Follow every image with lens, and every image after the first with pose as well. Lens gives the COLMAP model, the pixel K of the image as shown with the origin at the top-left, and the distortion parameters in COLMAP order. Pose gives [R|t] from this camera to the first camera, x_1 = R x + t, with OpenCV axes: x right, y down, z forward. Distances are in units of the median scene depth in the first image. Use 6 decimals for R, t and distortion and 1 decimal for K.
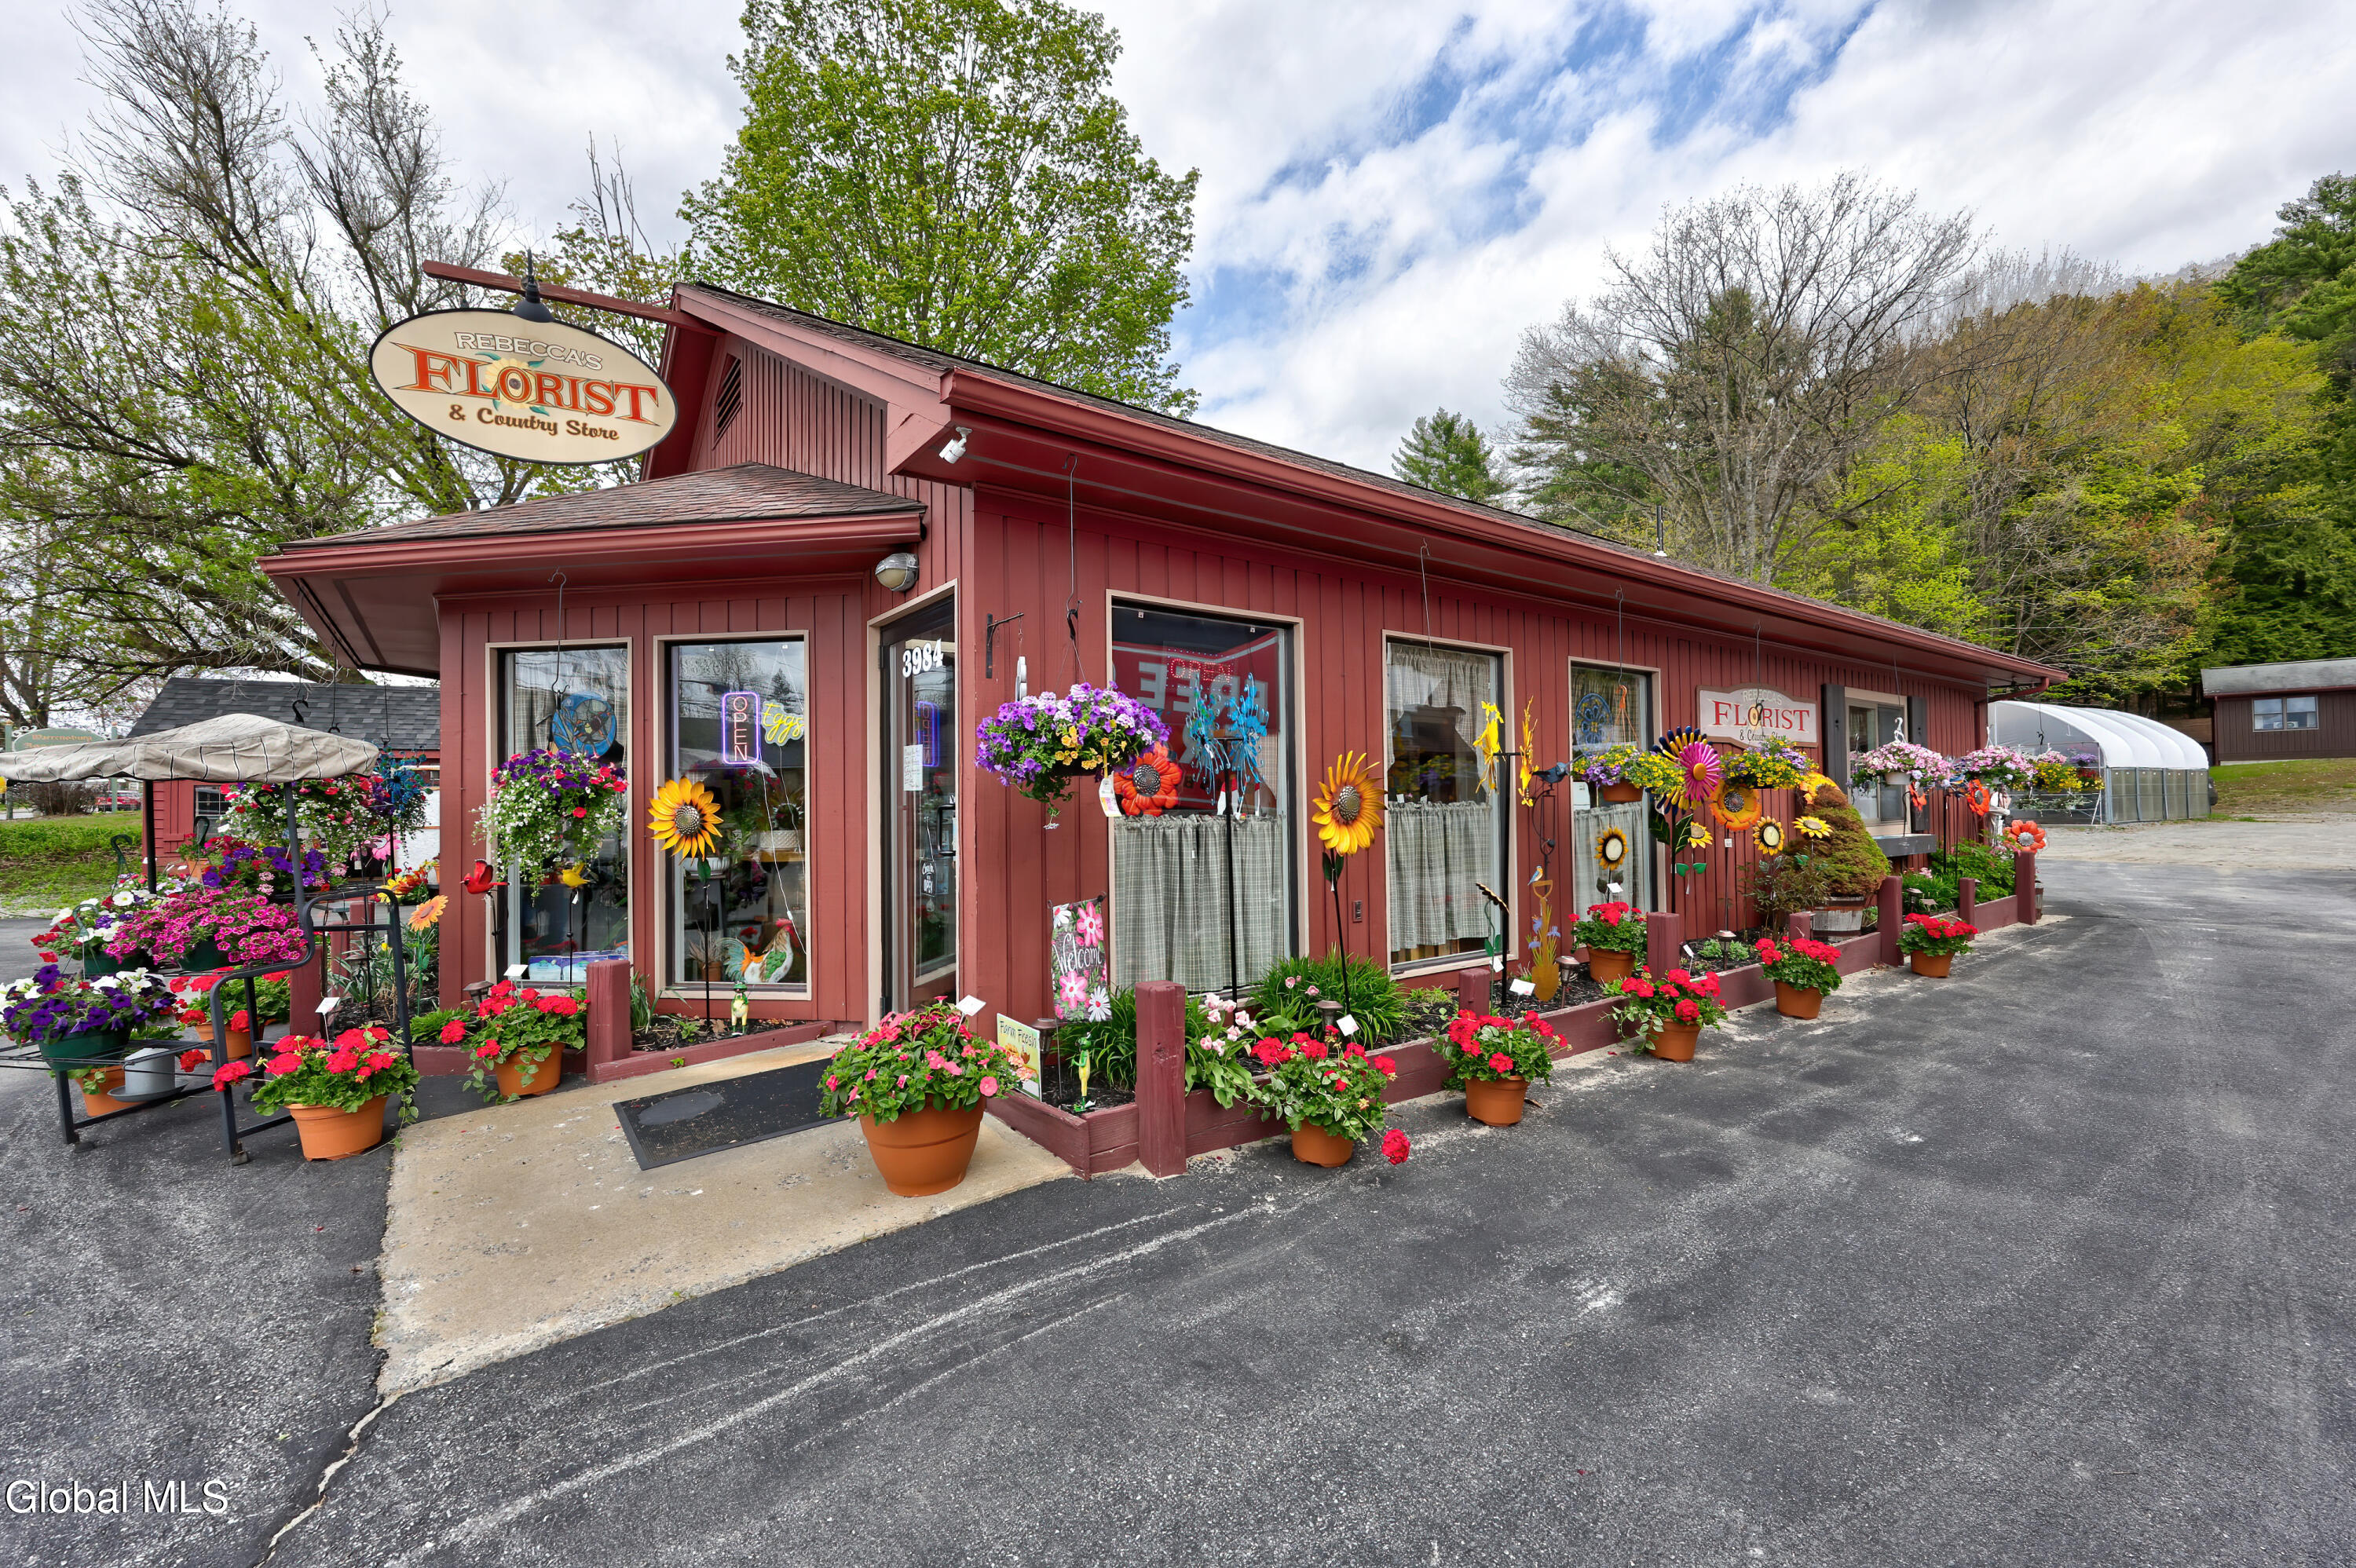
lens RADIAL K [[1558.4, 0, 1200.8], [0, 1558.4, 726.5], [0, 0, 1]] dist [0.018781, -0.004417]
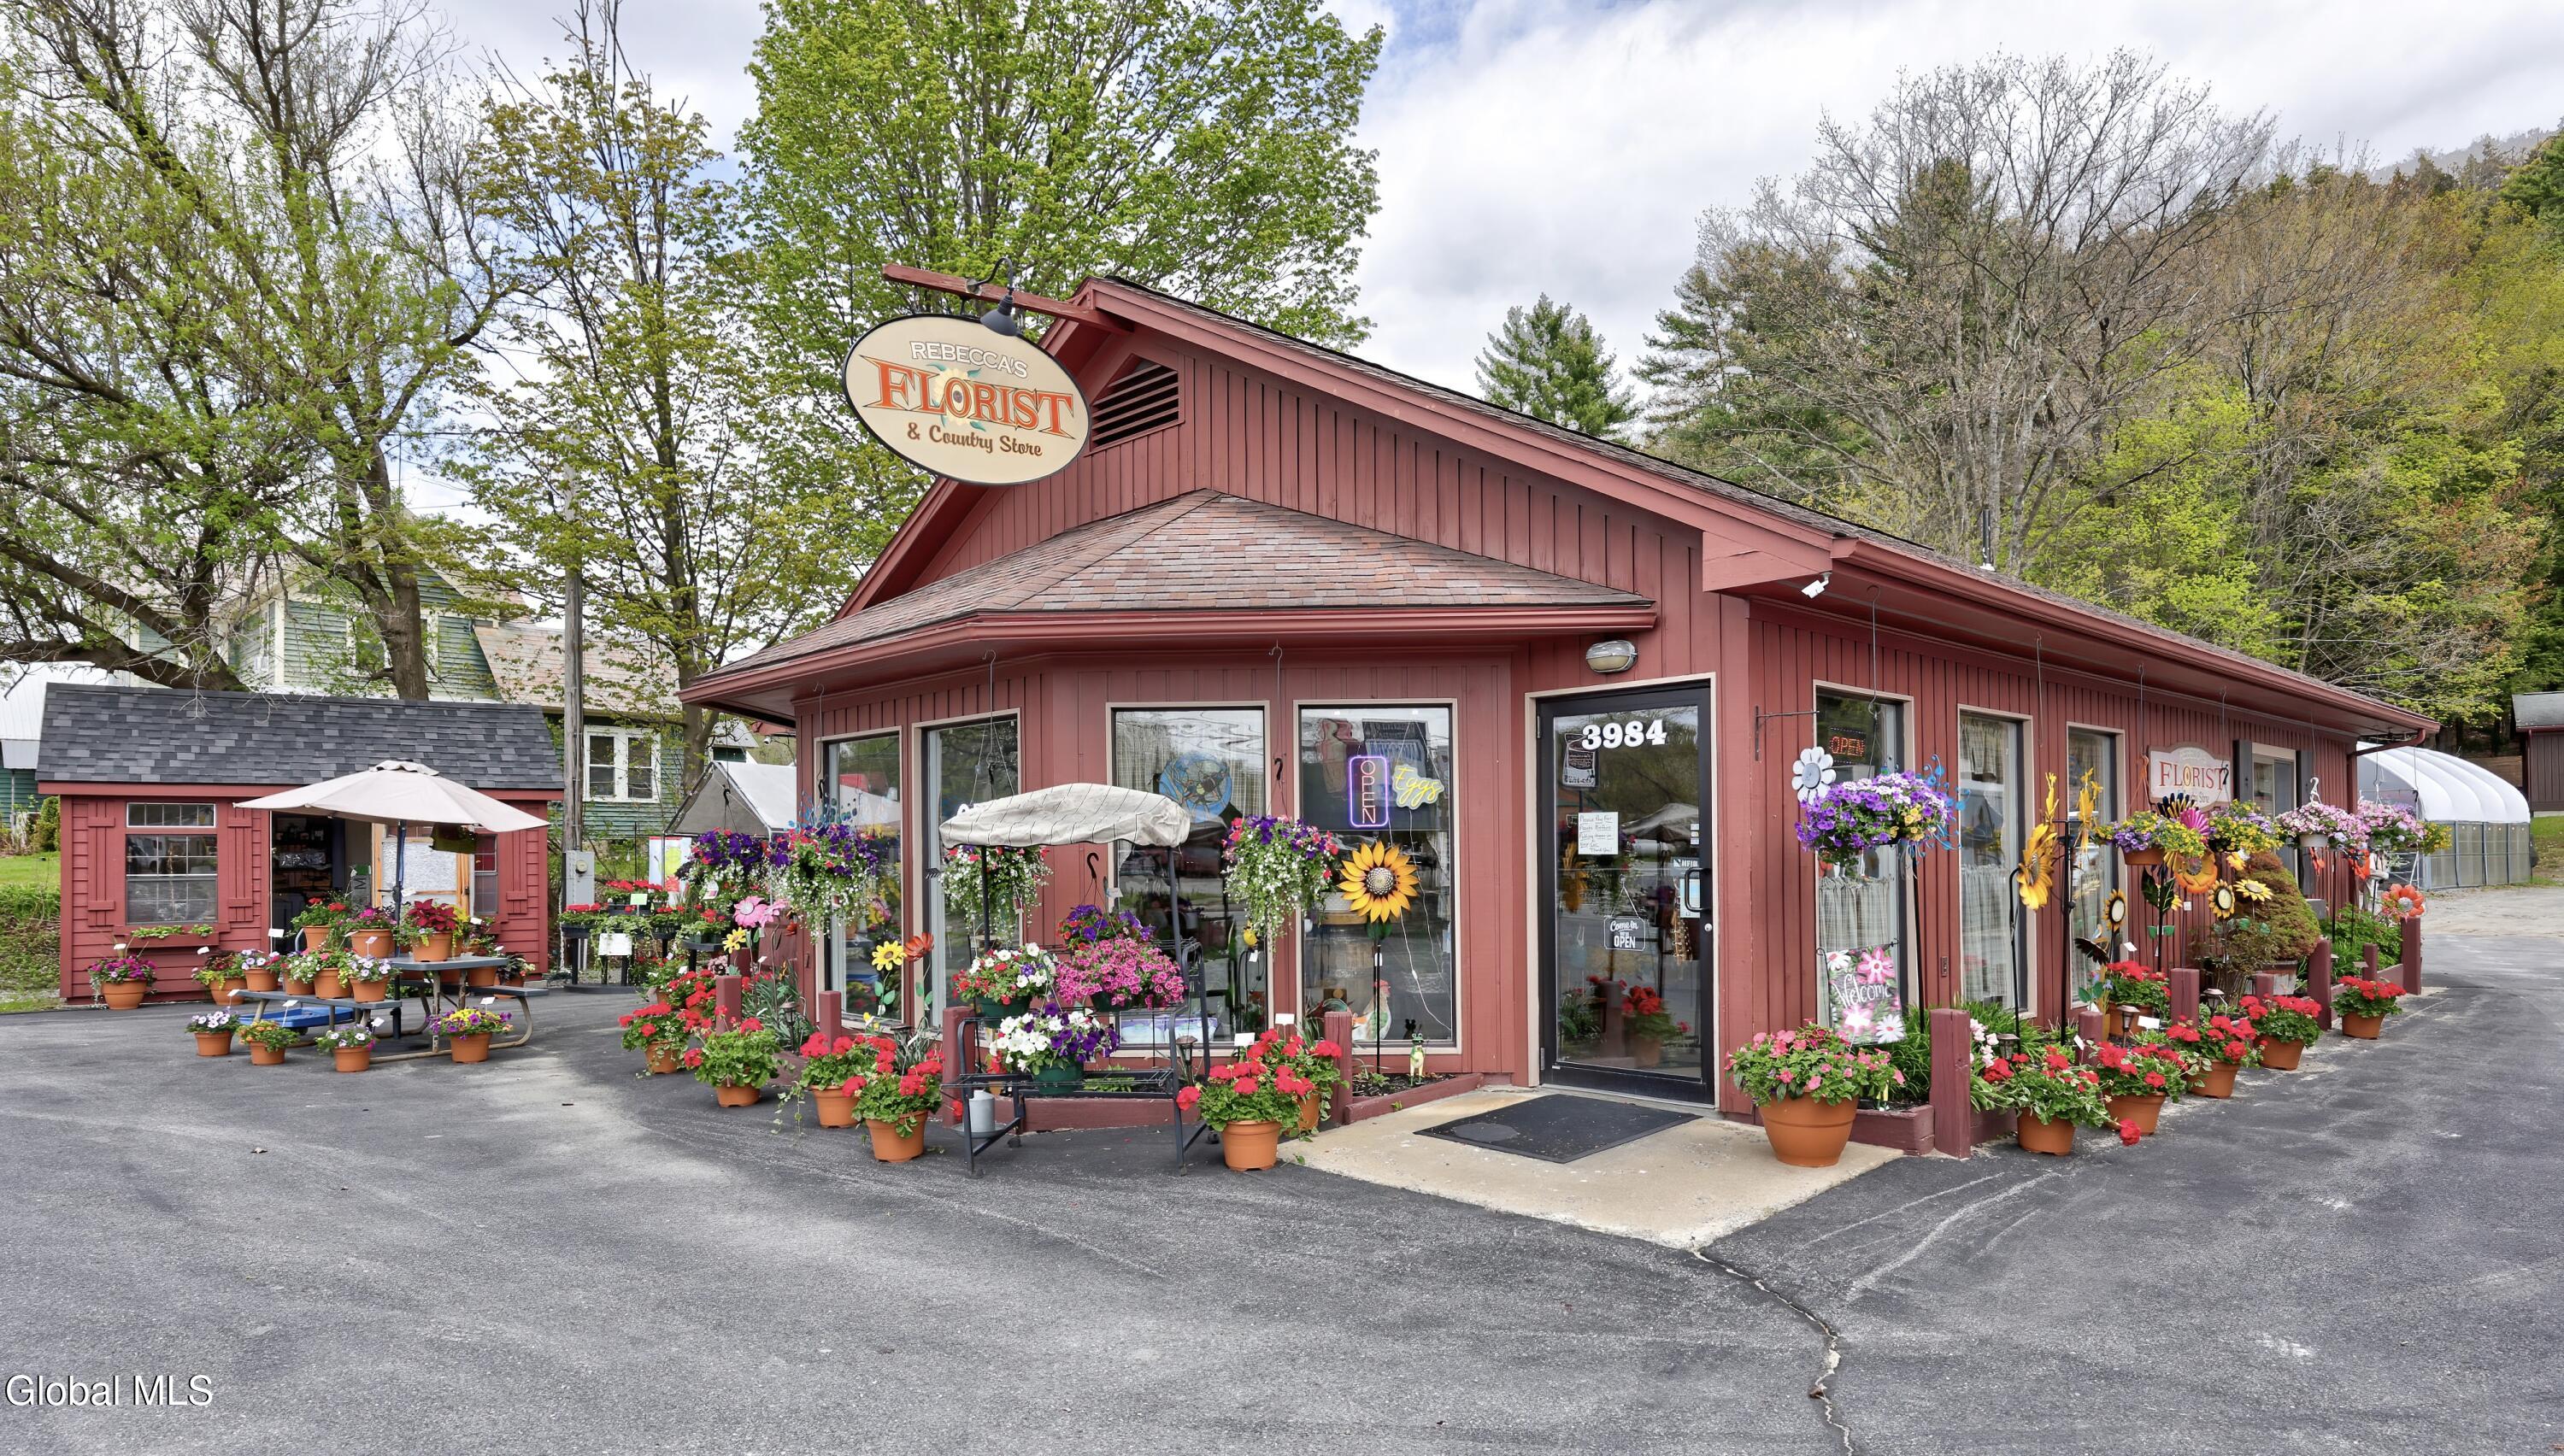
lens RADIAL K [[3067.1, 0, 1280.7], [0, 3067.1, 737.3], [0, 0, 1]] dist [0.023868, 0.000000]
pose [[0.973726, 0.011544, 0.227429, -0.394847], [-0.013911, 0.999864, 0.008807, -0.024978], [-0.227297, -0.011740, 0.973755, -0.457125]]
